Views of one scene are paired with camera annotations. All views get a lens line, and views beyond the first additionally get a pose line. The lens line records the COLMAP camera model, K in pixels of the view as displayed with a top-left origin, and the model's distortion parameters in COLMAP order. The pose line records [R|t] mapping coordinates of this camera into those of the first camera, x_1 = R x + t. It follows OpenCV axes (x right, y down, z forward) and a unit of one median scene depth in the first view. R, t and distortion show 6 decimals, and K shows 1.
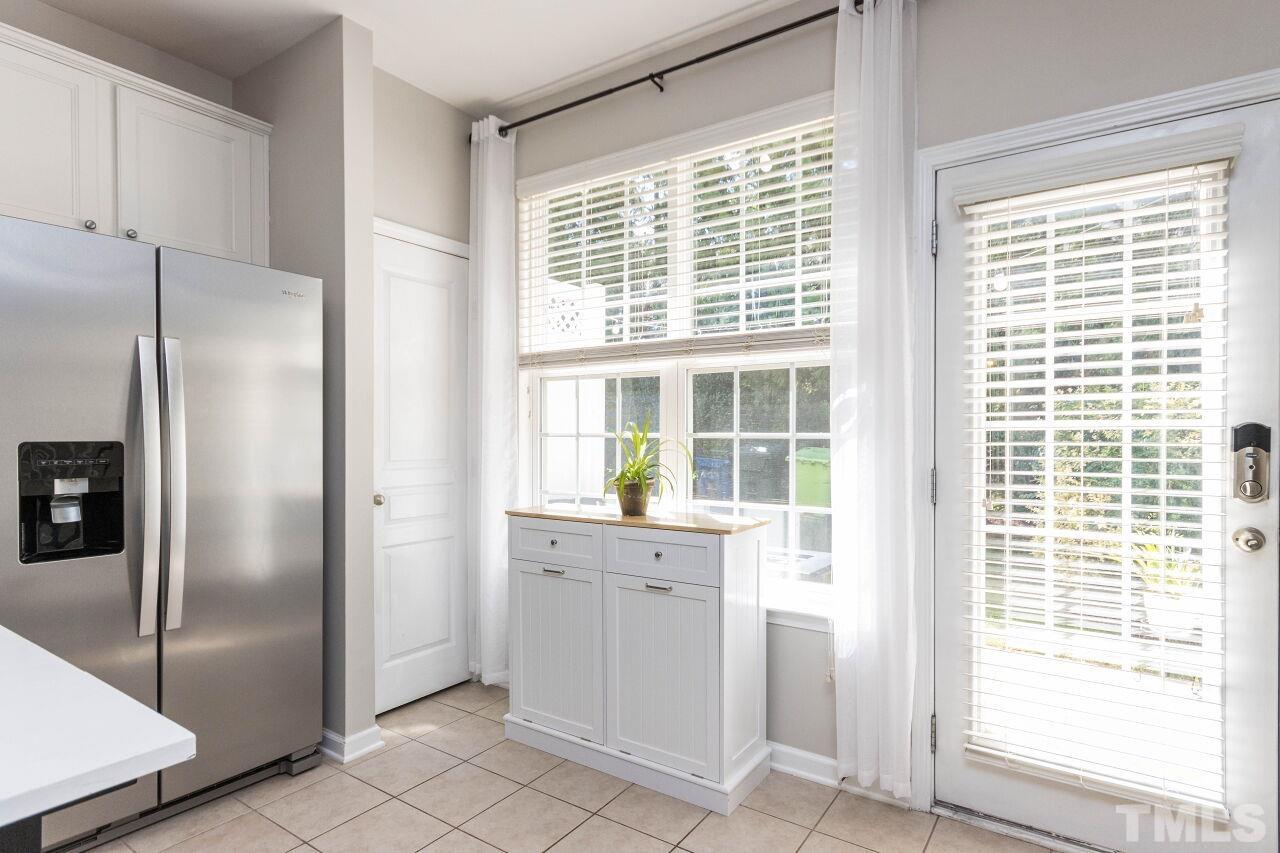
lens RADIAL K [[680.8, 0, 634.1], [0, 680.8, 430.3], [0, 0, 1]] dist [0.002514, 0.004043]
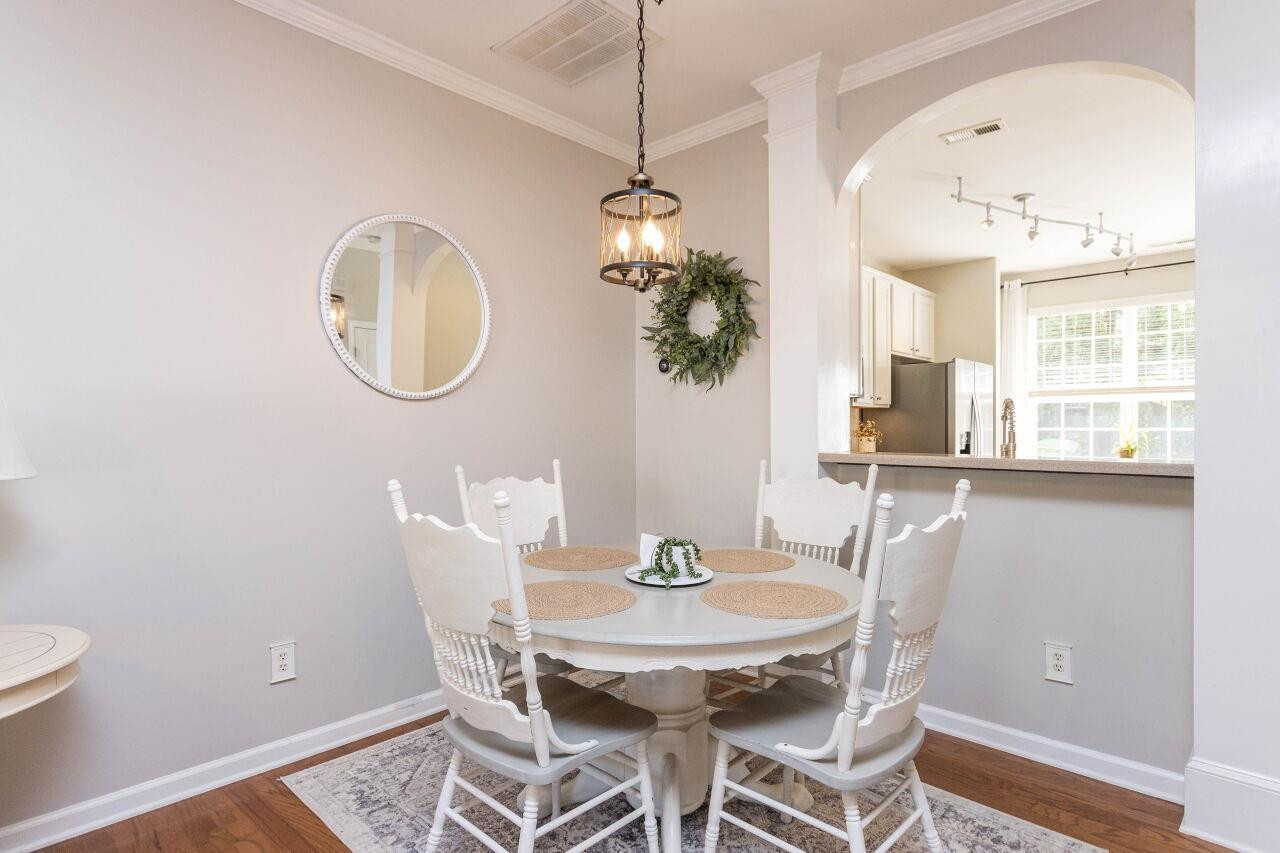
lens RADIAL K [[677.6, 0, 639.1], [0, 677.6, 423.8], [0, 0, 1]] dist [0.005099, 0.000494]
pose [[0.988818, 0.008193, -0.148905, -1.059868], [-0.008280, 0.999966, 0.000035, 0.001971], [0.148900, 0.001199, 0.988851, -1.268546]]
